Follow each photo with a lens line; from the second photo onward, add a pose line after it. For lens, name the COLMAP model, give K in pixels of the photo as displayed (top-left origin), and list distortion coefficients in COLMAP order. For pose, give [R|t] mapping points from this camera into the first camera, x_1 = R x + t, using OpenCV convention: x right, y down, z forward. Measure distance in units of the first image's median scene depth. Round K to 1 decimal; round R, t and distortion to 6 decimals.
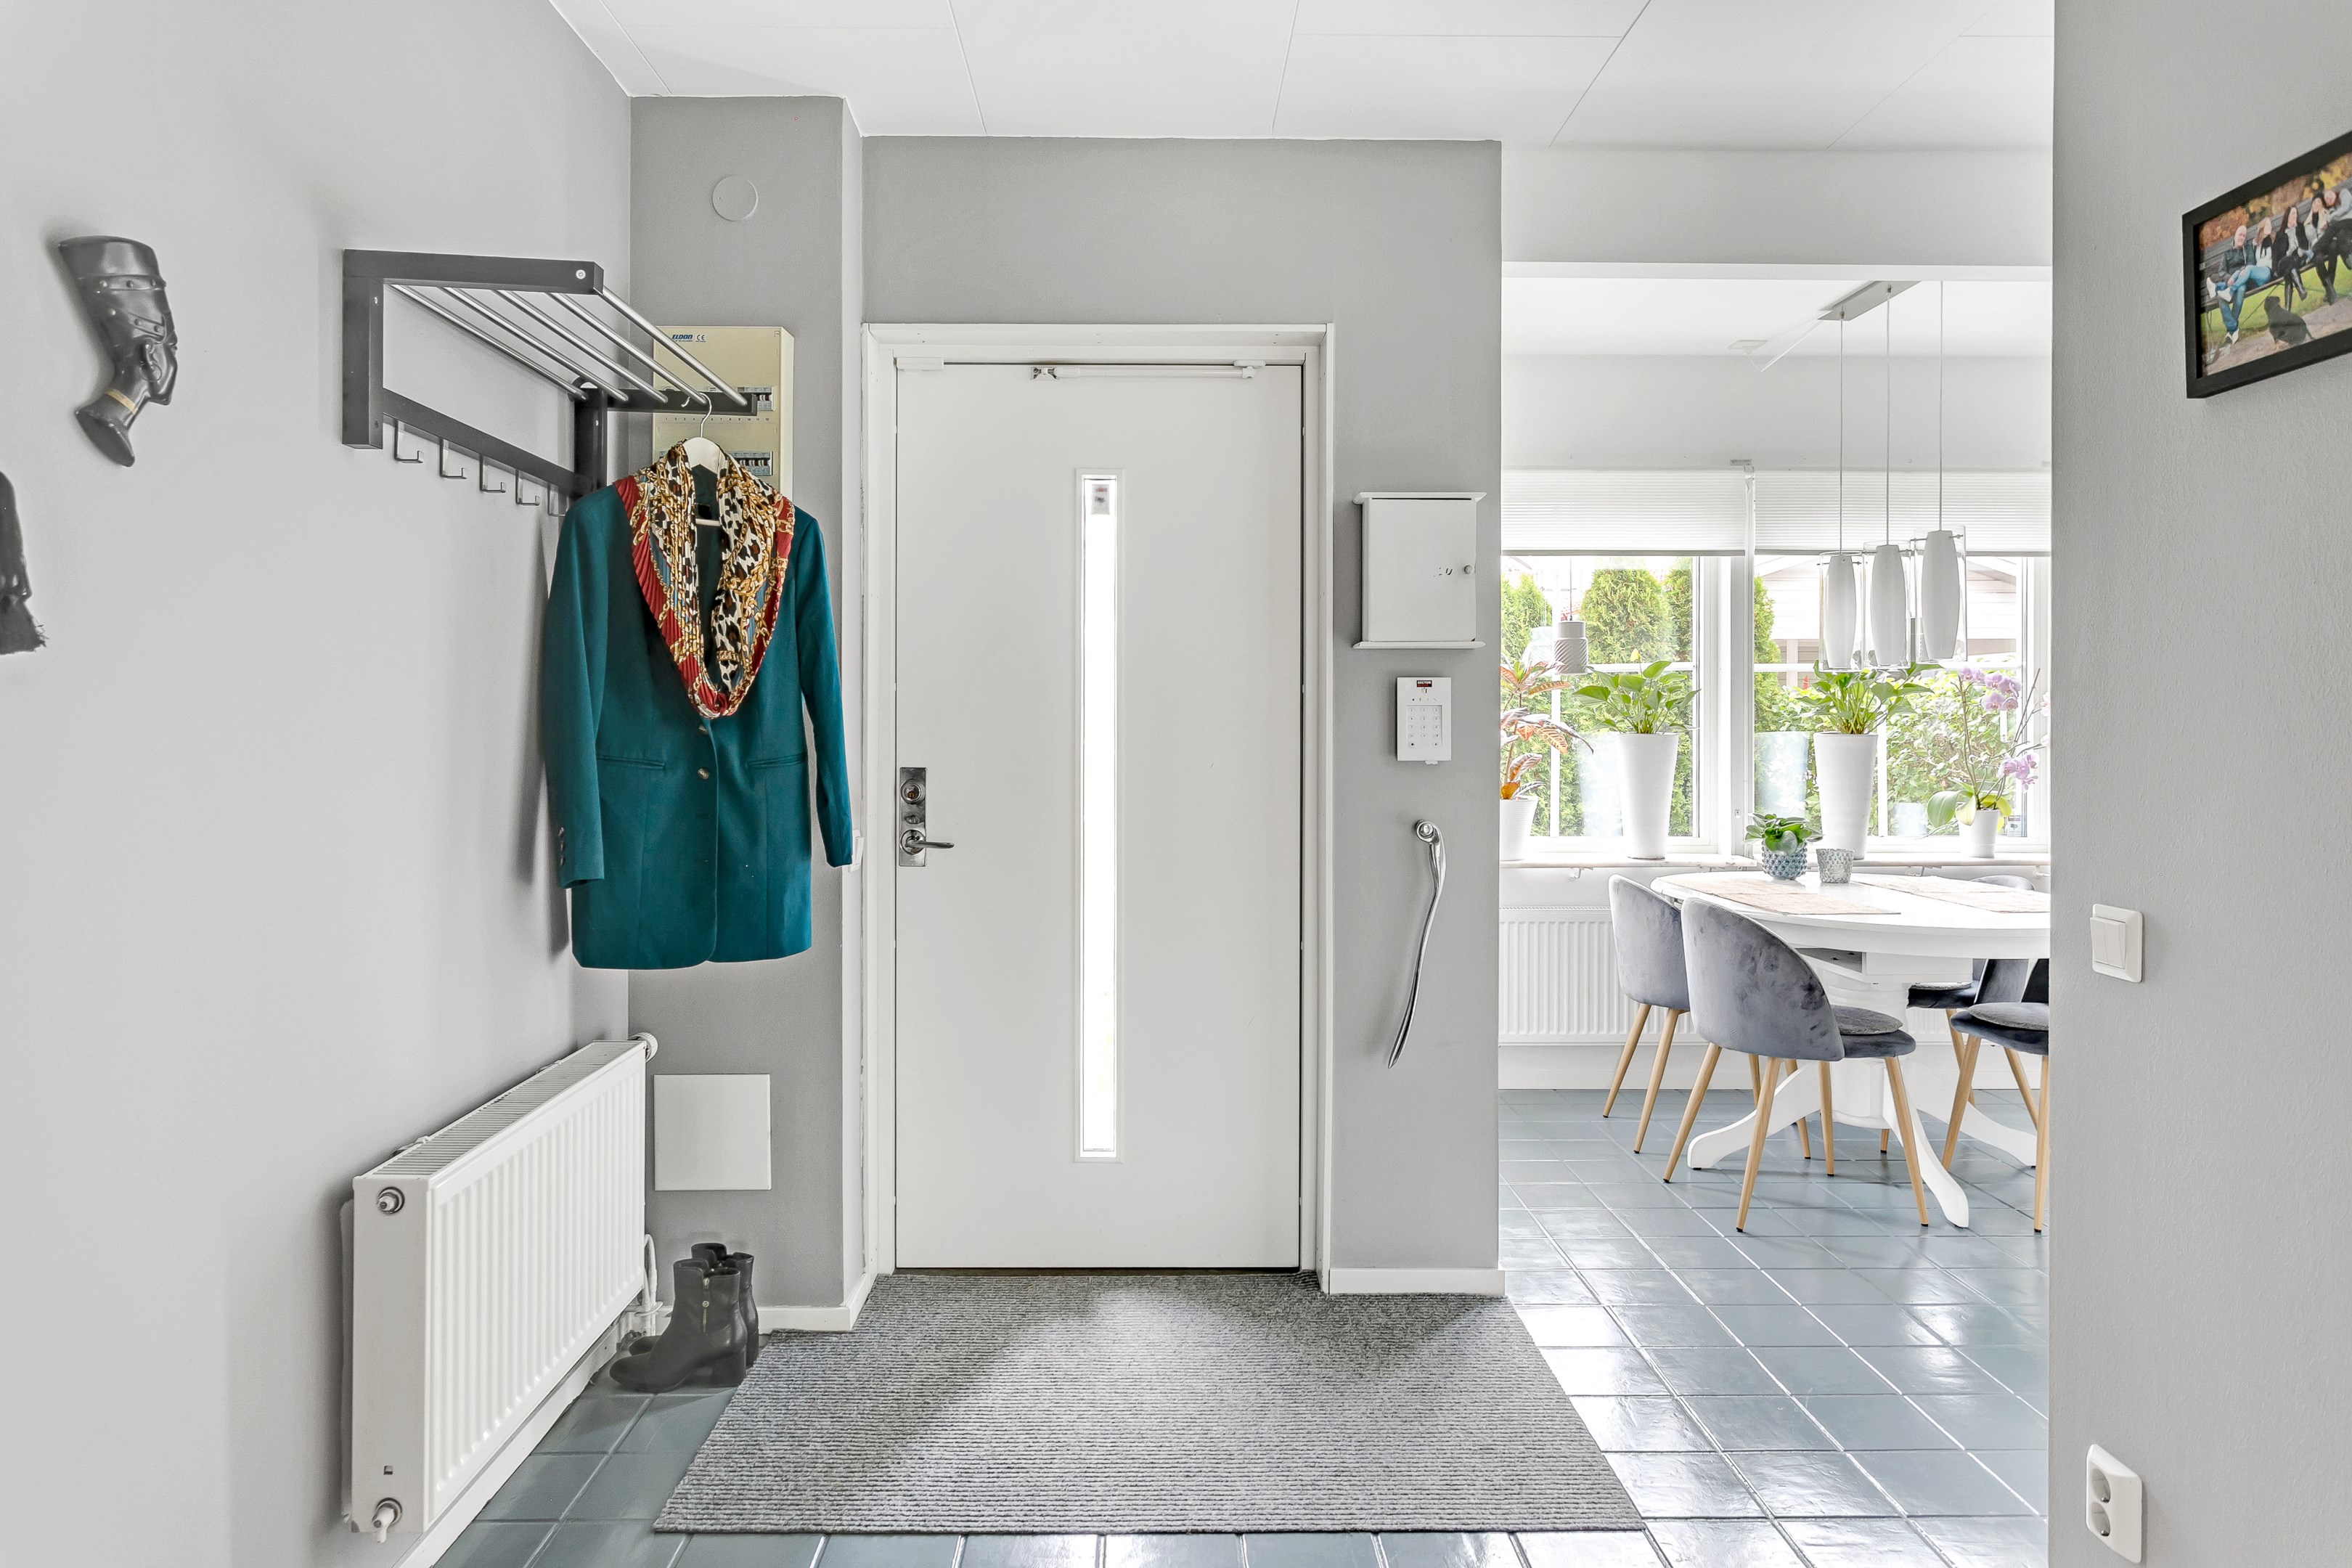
lens RADIAL K [[1480.1, 0, 1170.1], [0, 1480.1, 755.0], [0, 0, 1]] dist [-0.007145, 0.022045]
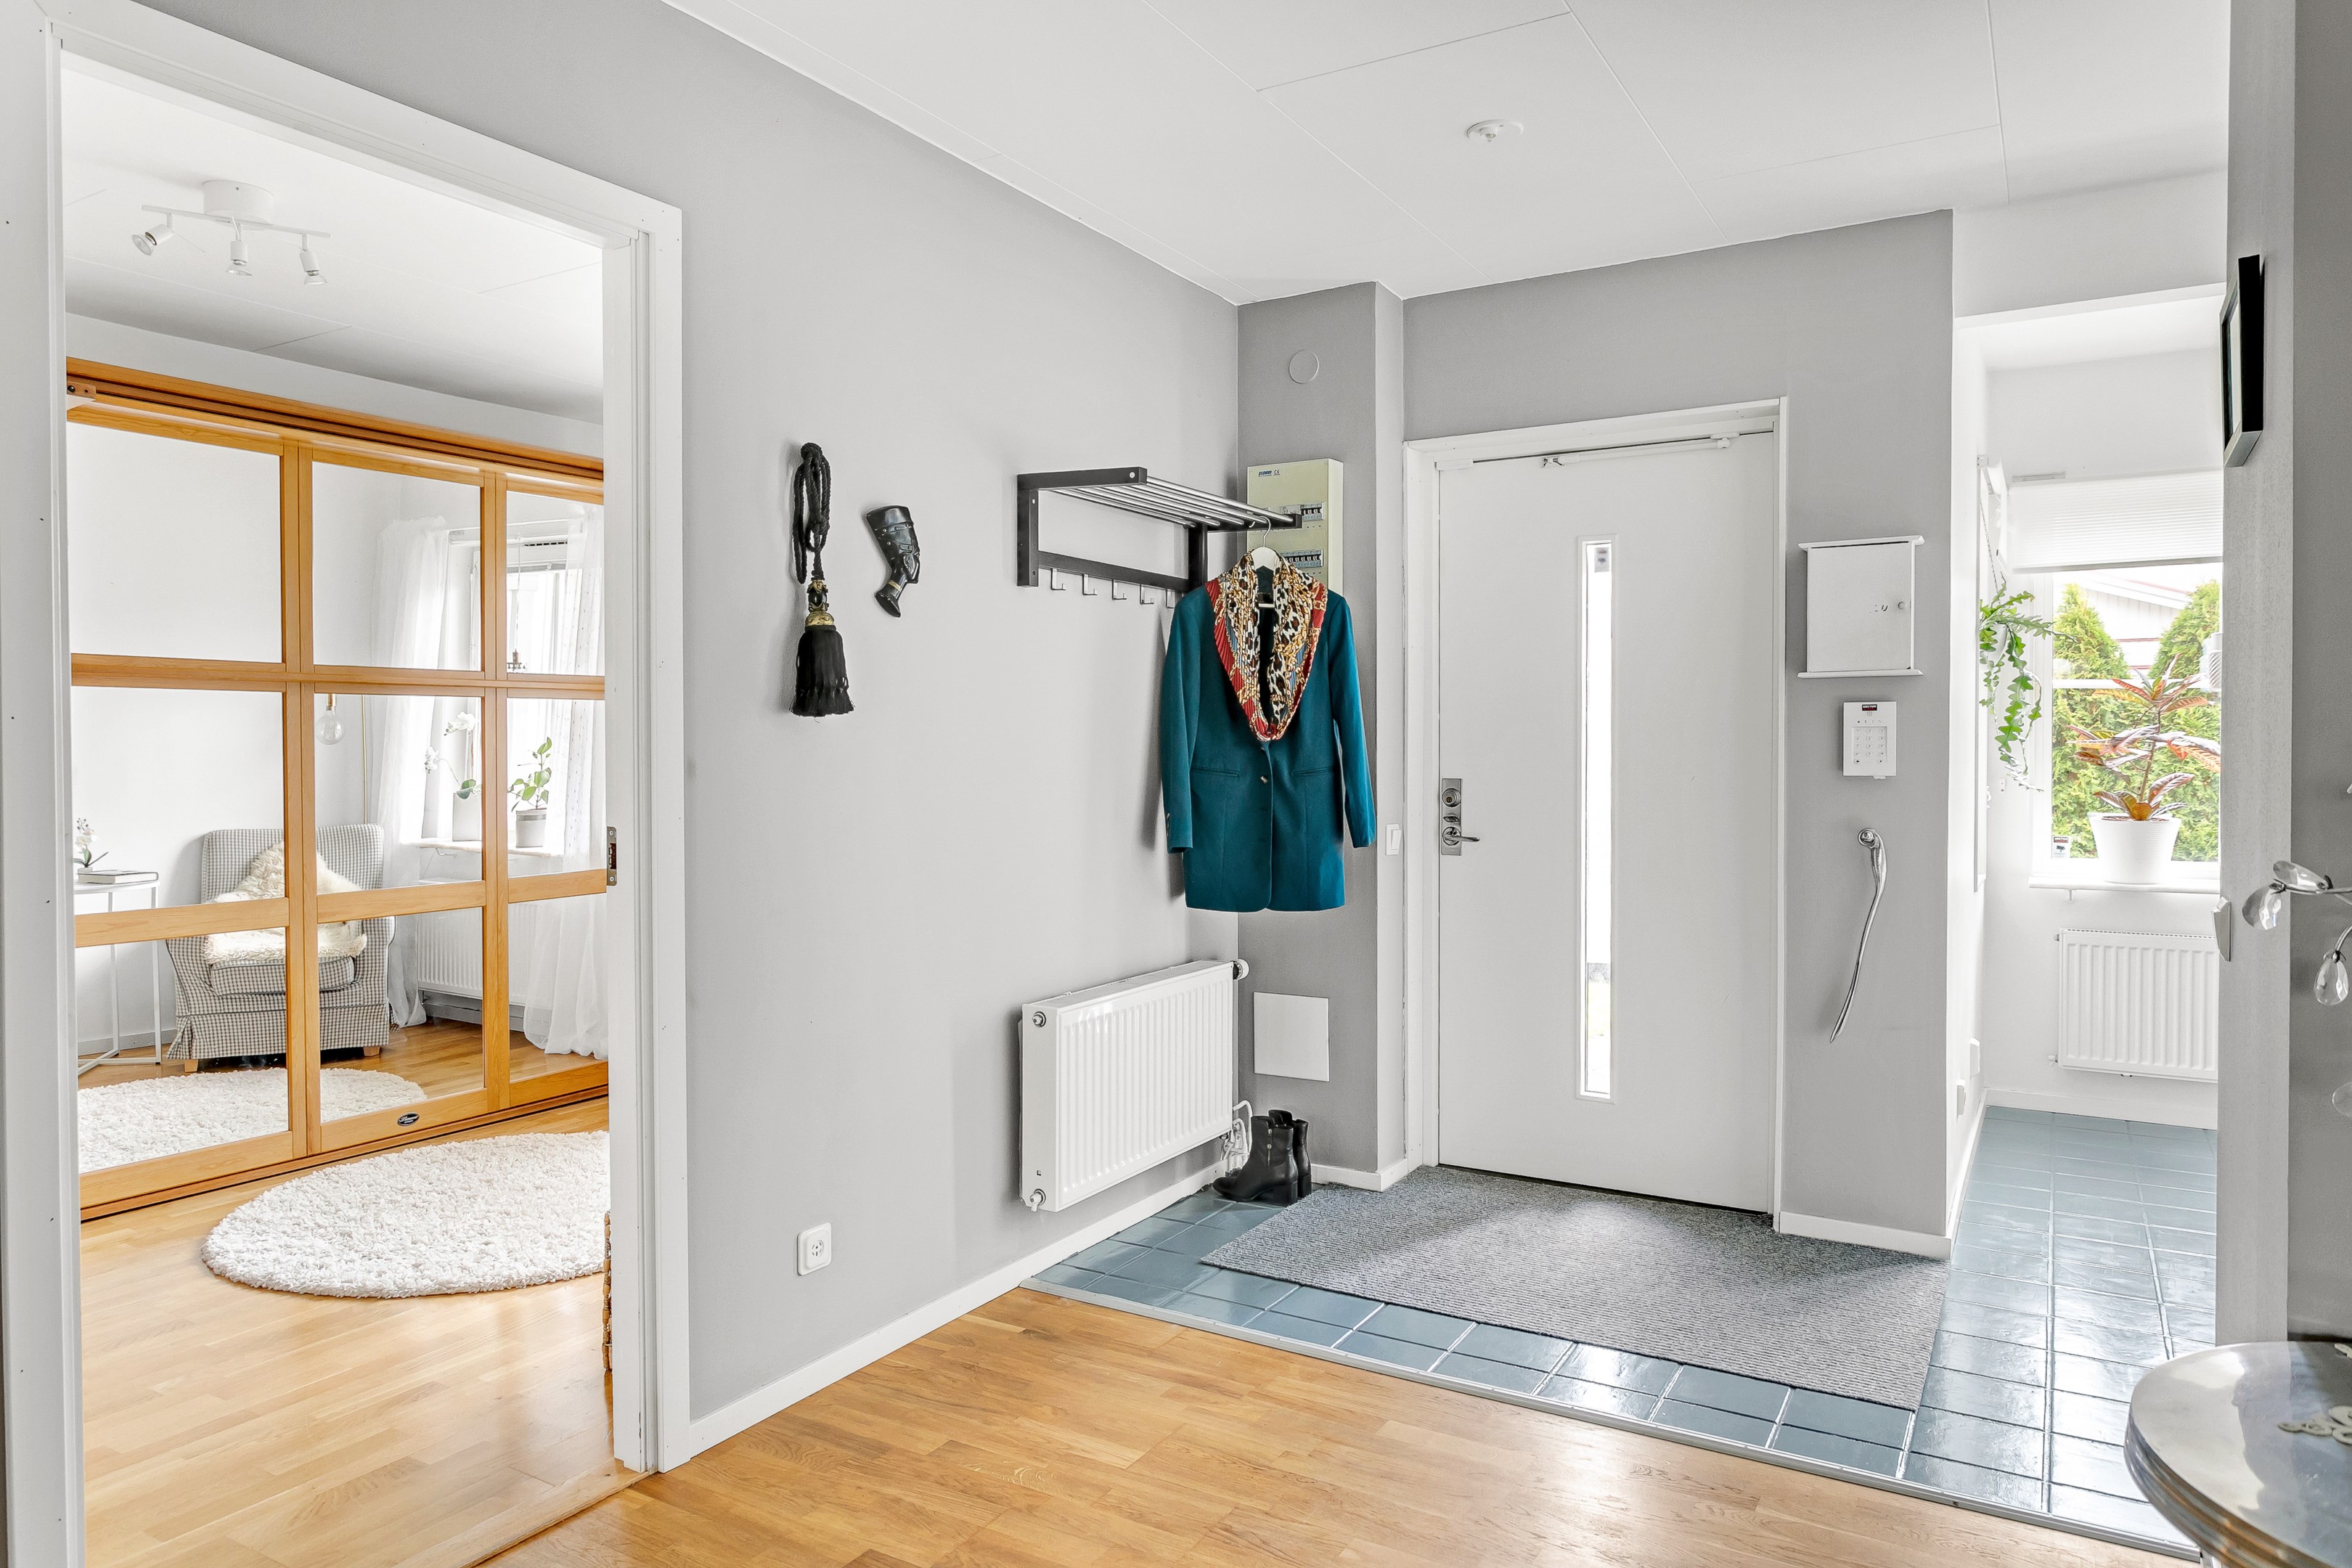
lens RADIAL K [[1467.9, 0, 1174.7], [0, 1467.9, 831.0], [0, 0, 1]] dist [0.000484, 0.002846]
pose [[0.856304, 0.027081, -0.515761, 0.350279], [-0.007270, 0.999157, 0.040393, 0.005330], [0.516420, -0.030839, 0.855780, -0.276692]]
